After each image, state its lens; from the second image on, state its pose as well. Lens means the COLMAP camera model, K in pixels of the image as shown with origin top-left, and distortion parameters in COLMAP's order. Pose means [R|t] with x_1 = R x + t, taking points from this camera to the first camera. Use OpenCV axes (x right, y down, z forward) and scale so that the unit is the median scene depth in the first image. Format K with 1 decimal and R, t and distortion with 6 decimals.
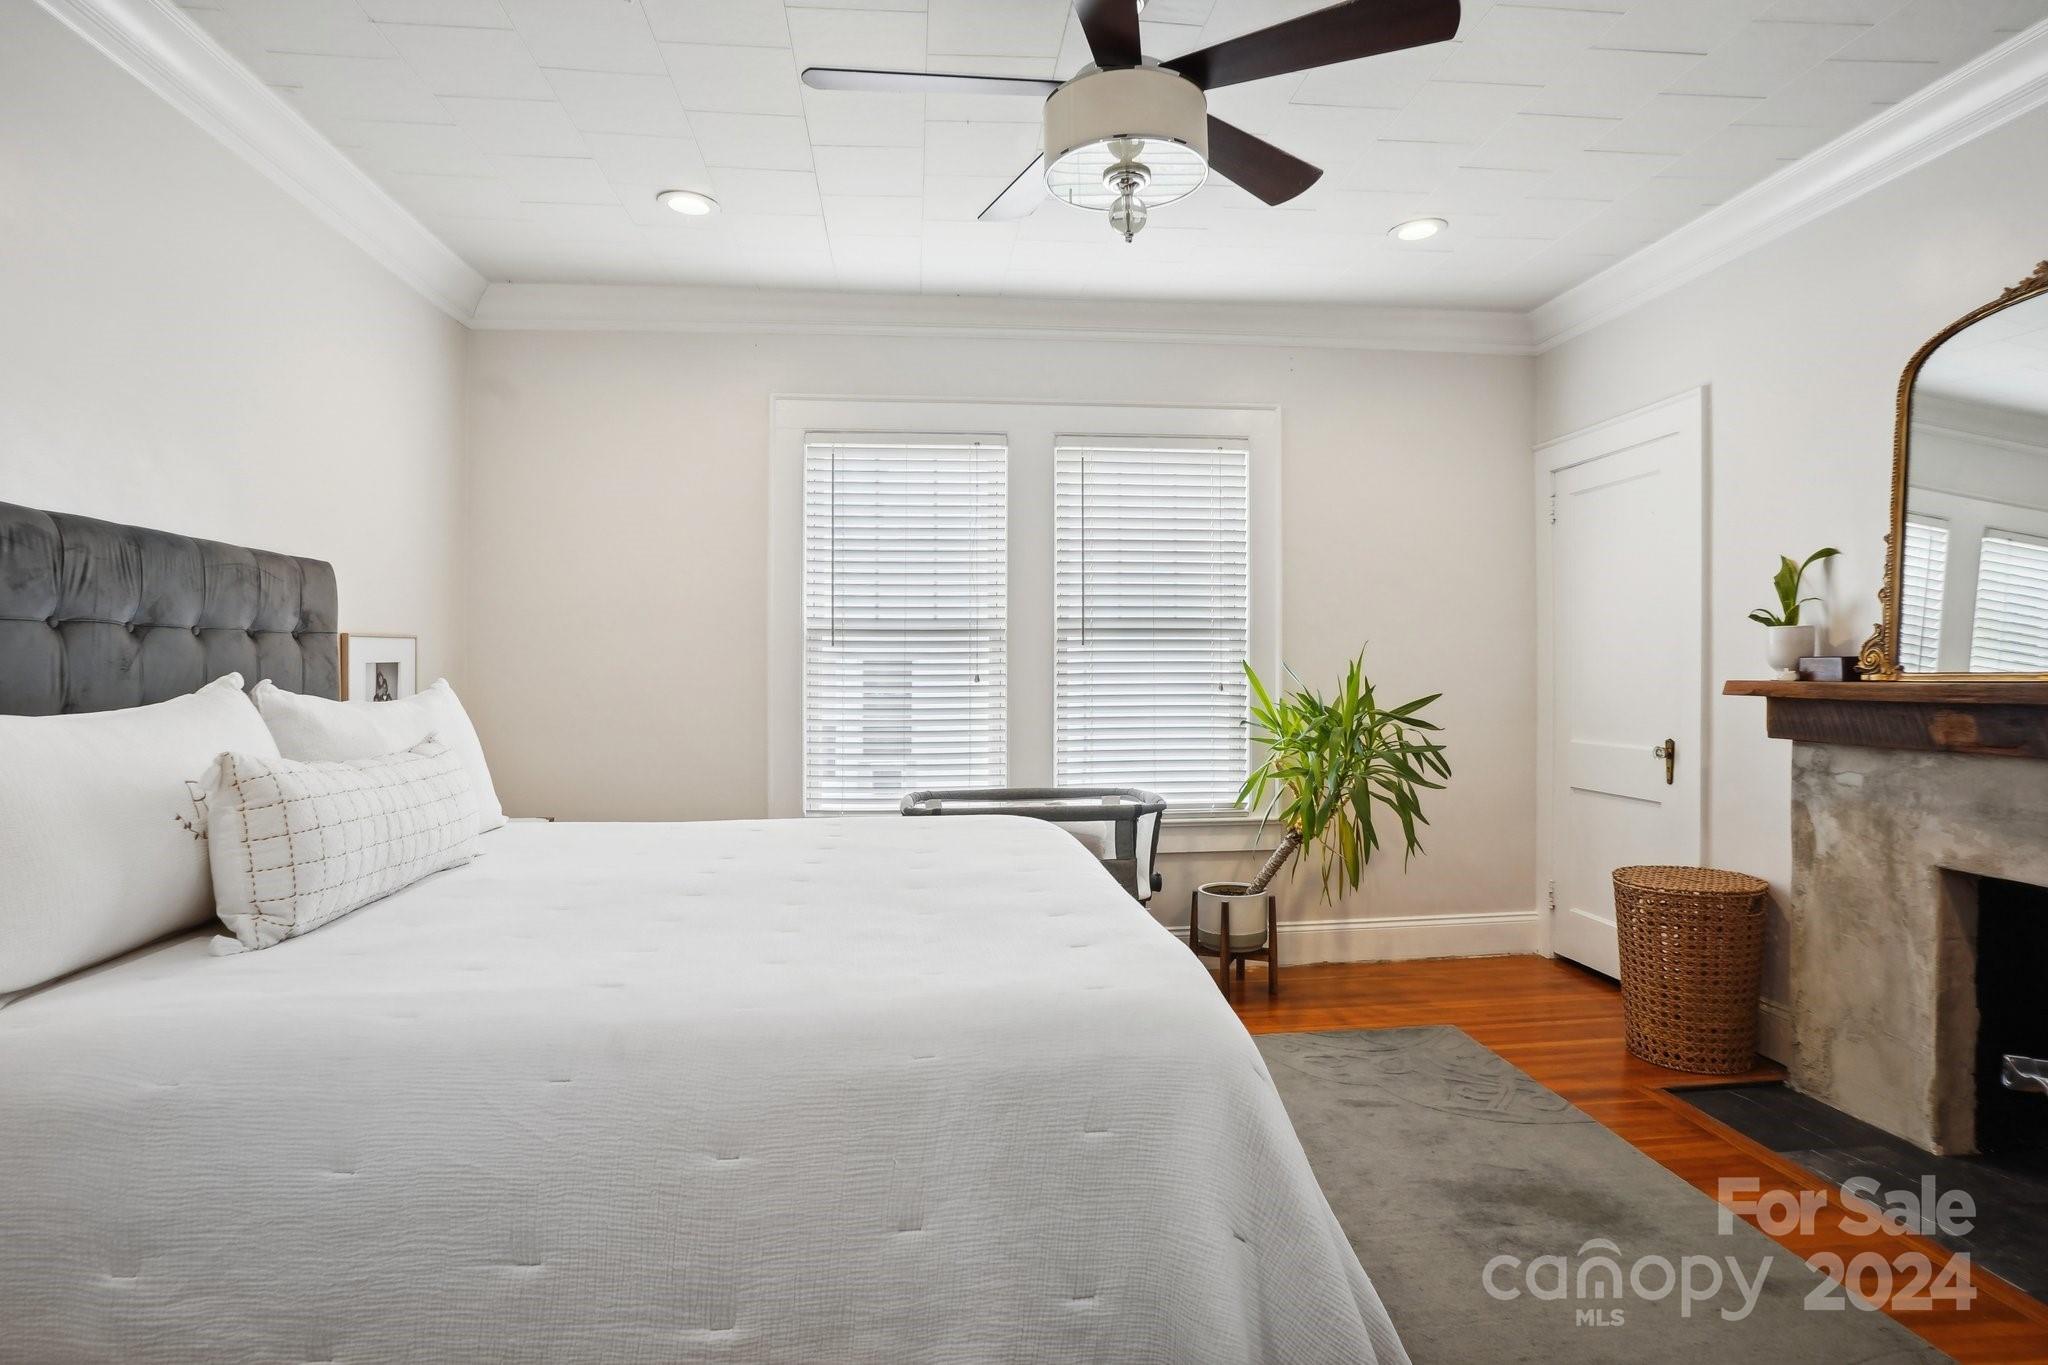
lens RADIAL K [[1105.3, 0, 1021.0], [0, 1105.3, 682.7], [0, 0, 1]] dist [-0.060255, 0.031700]
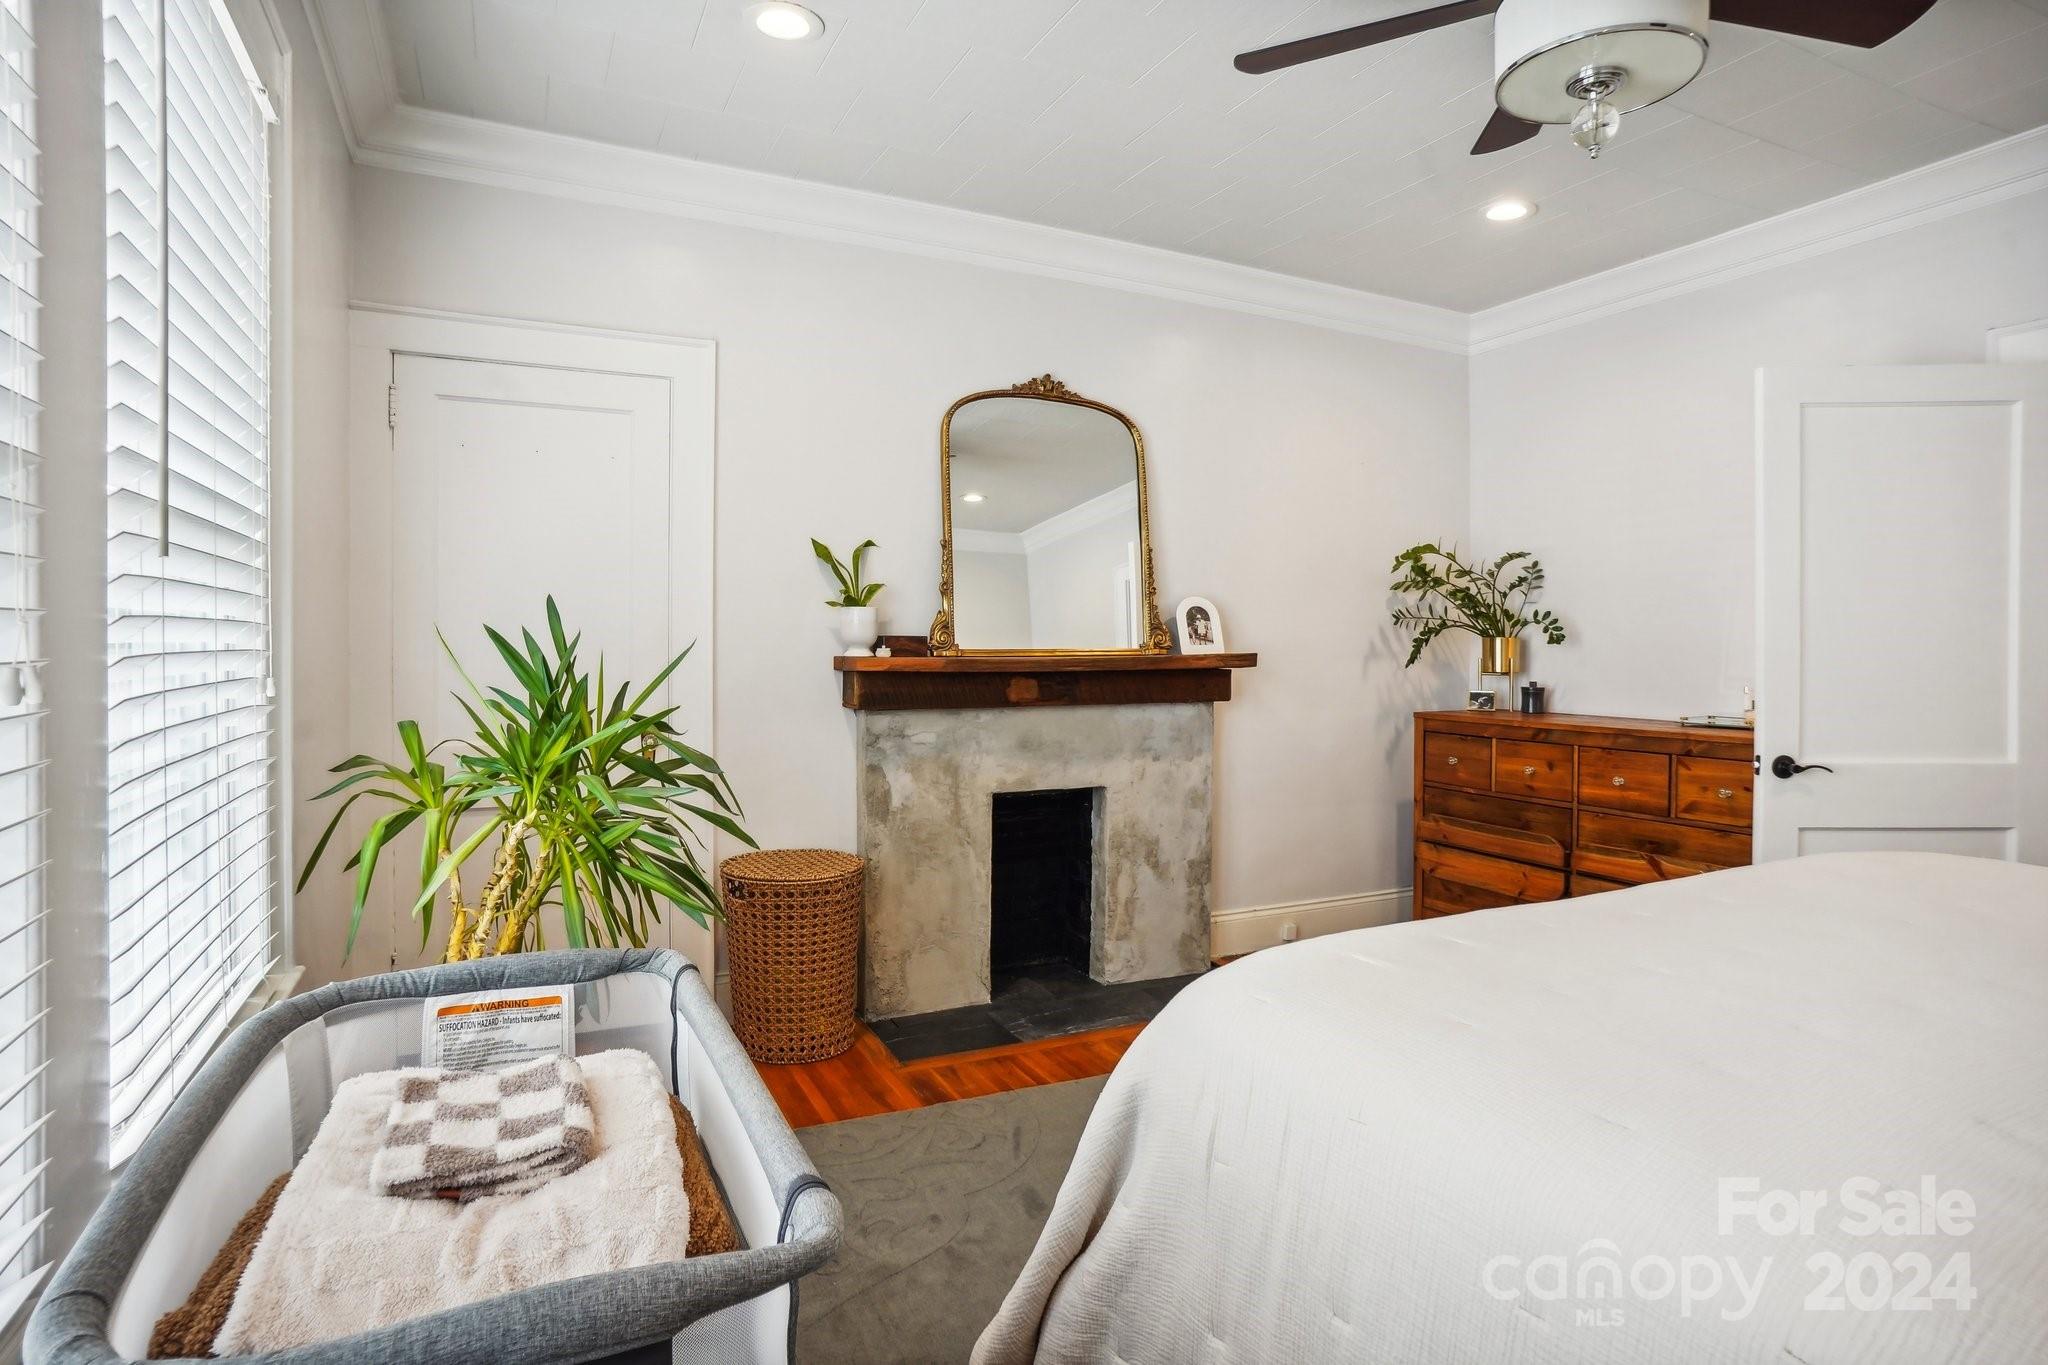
lens RADIAL K [[1105.3, 0, 1027.6], [0, 1105.3, 664.7], [0, 0, 1]] dist [-0.060255, 0.031700]
pose [[-0.345170, -0.018415, 0.938360, -0.405810], [0.004300, 0.999766, 0.021201, -0.017389], [-0.938530, 0.011353, -0.345010, 1.243791]]
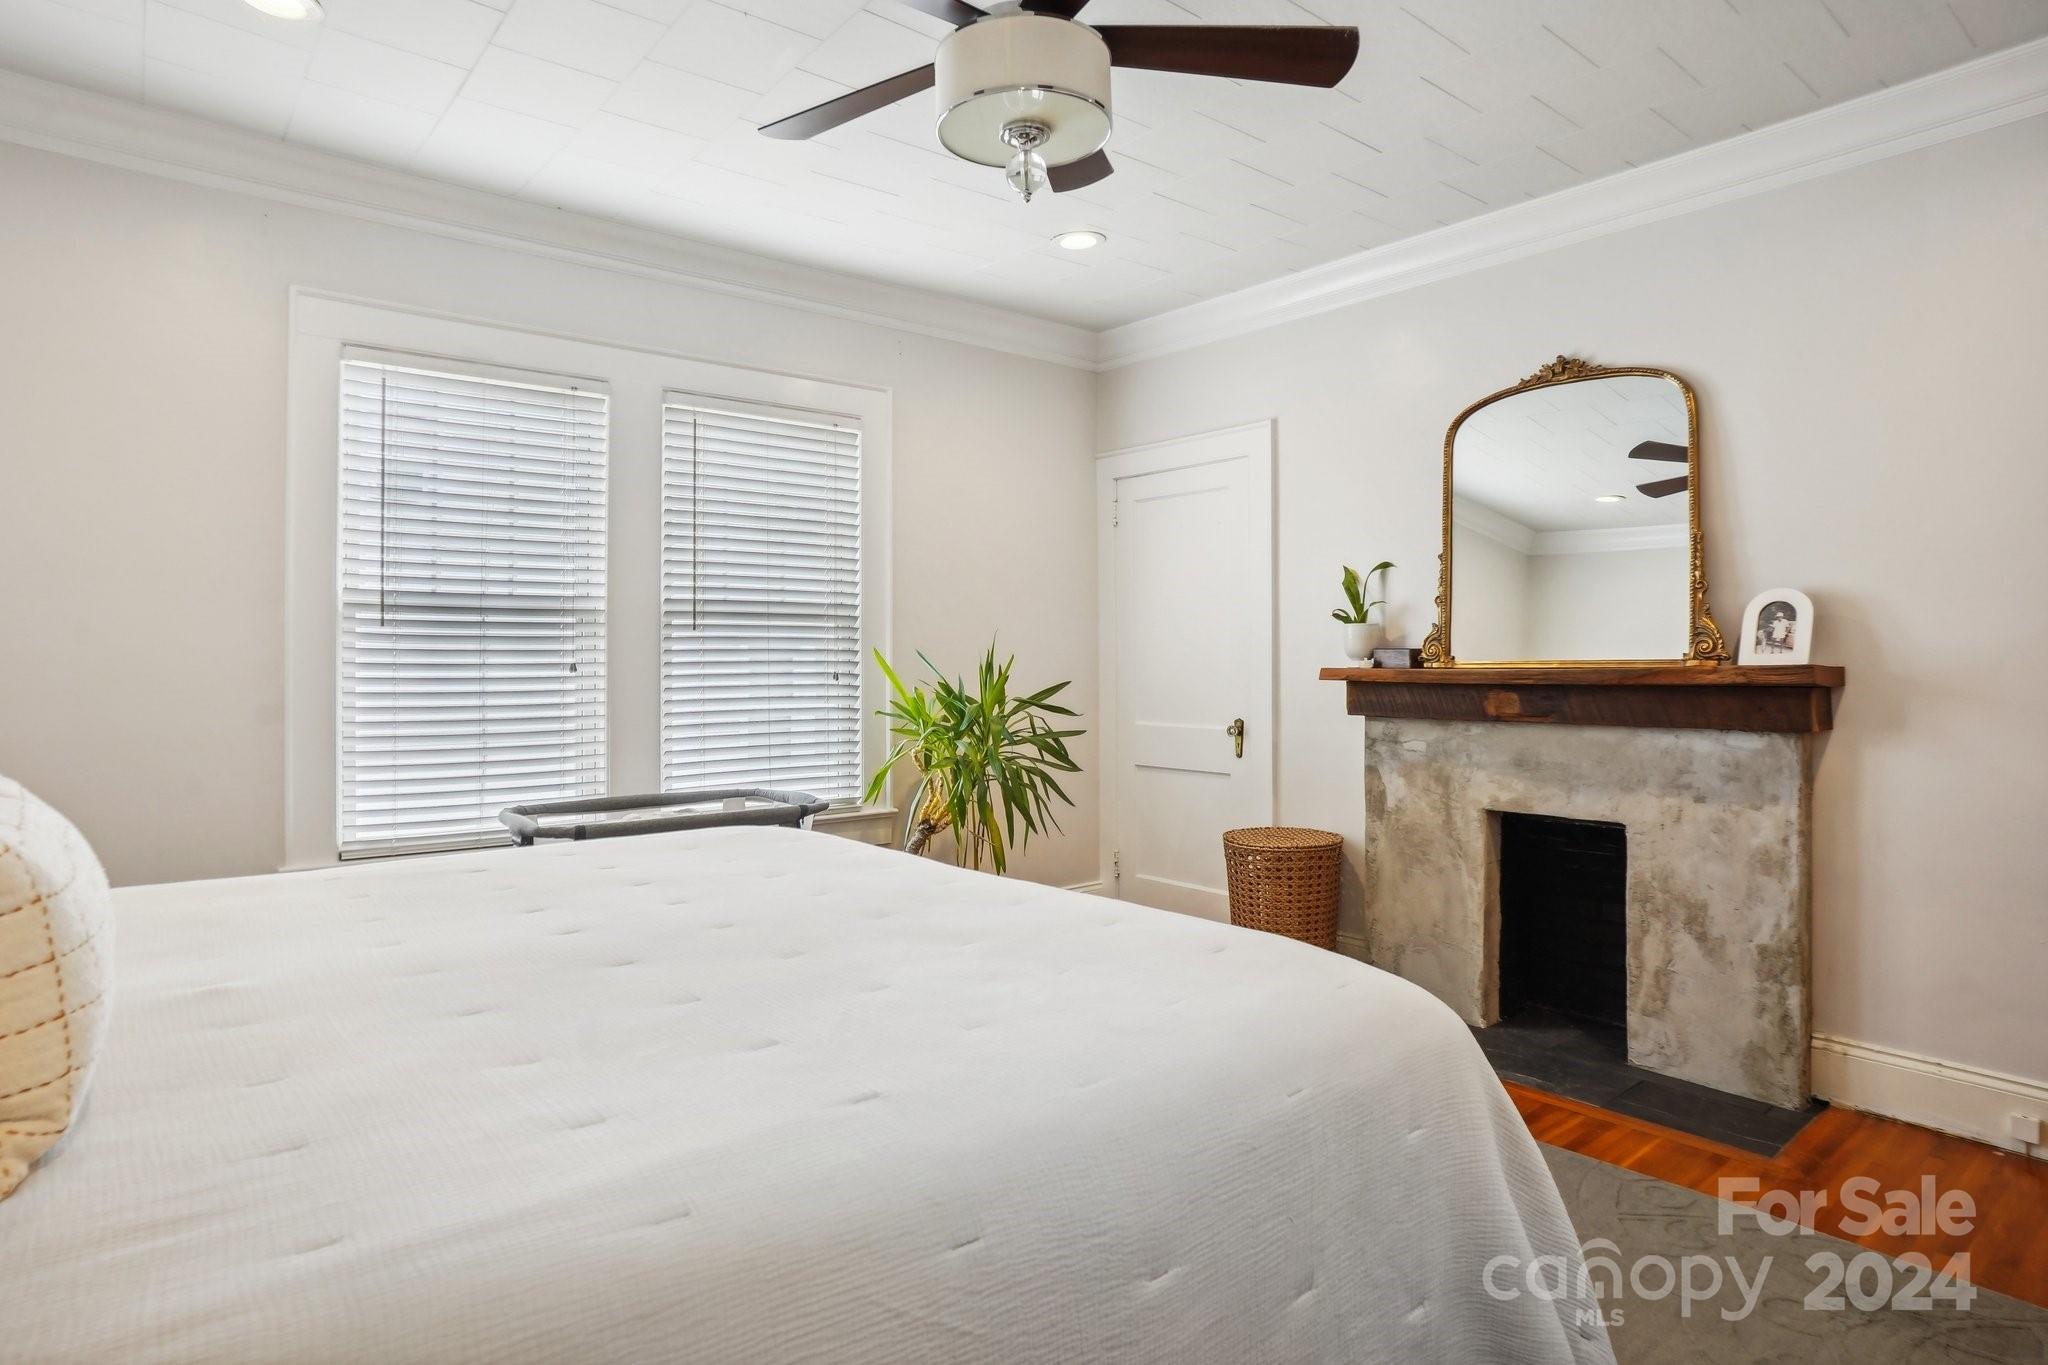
lens RADIAL K [[1137.1, 0, 1025.9], [0, 1137.1, 662.5], [0, 0, 1]] dist [-0.044308, 0.001282]
pose [[0.832730, 0.001271, 0.553677, -0.326048], [0.004179, 0.999954, -0.008580, 0.001346], [-0.553663, 0.009459, 0.832687, 0.139557]]
